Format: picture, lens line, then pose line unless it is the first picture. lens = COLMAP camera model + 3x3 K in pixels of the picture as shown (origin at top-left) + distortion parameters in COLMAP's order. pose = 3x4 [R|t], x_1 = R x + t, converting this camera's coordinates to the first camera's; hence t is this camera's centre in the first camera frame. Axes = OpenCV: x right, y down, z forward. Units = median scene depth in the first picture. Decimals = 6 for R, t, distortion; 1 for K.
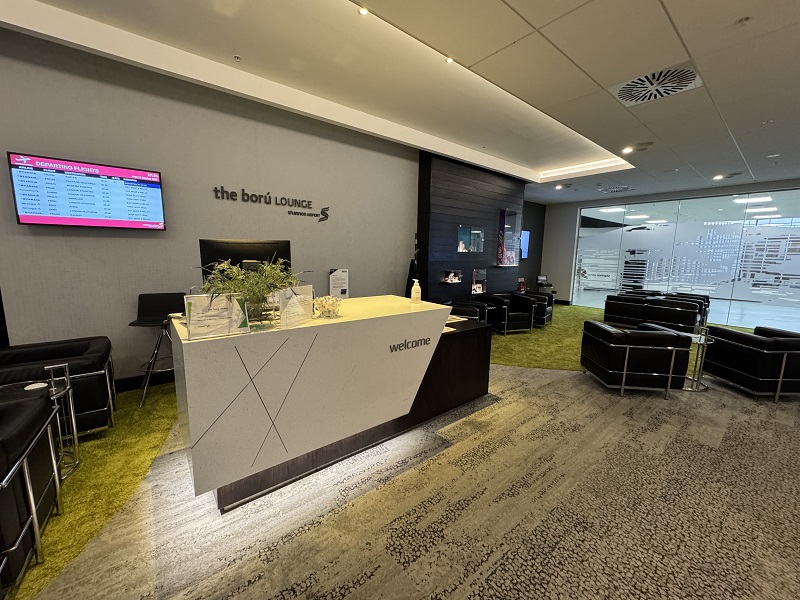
lens RADIAL K [[317.2, 0, 400.0], [0, 317.2, 300.0], [0, 0, 1]] dist [-0.000691, 0.000003]
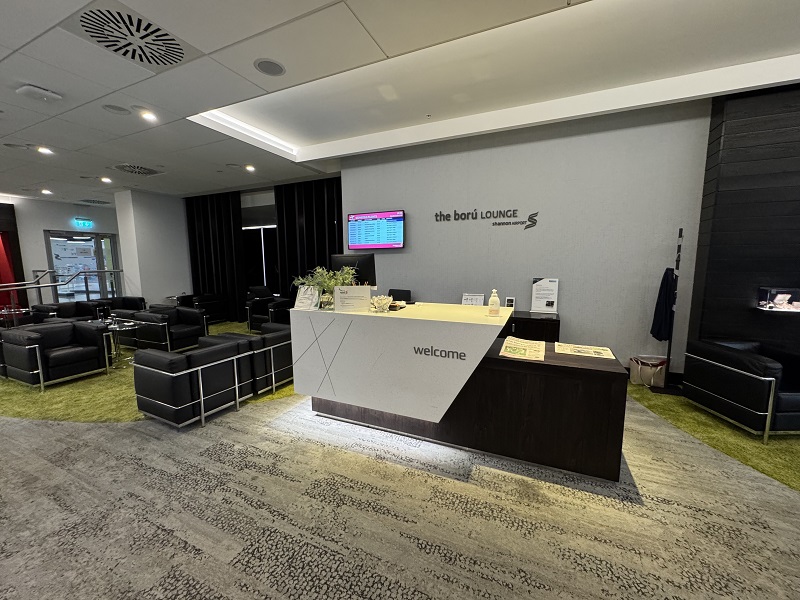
lens RADIAL K [[317.2, 0, 400.0], [0, 317.2, 300.0], [0, 0, 1]] dist [-0.000691, 0.000003]
pose [[0.458829, 0.092126, -0.883736, 0.646464], [-0.116202, 0.992290, 0.043111, -0.039923], [0.880893, 0.082911, 0.465996, 0.325074]]
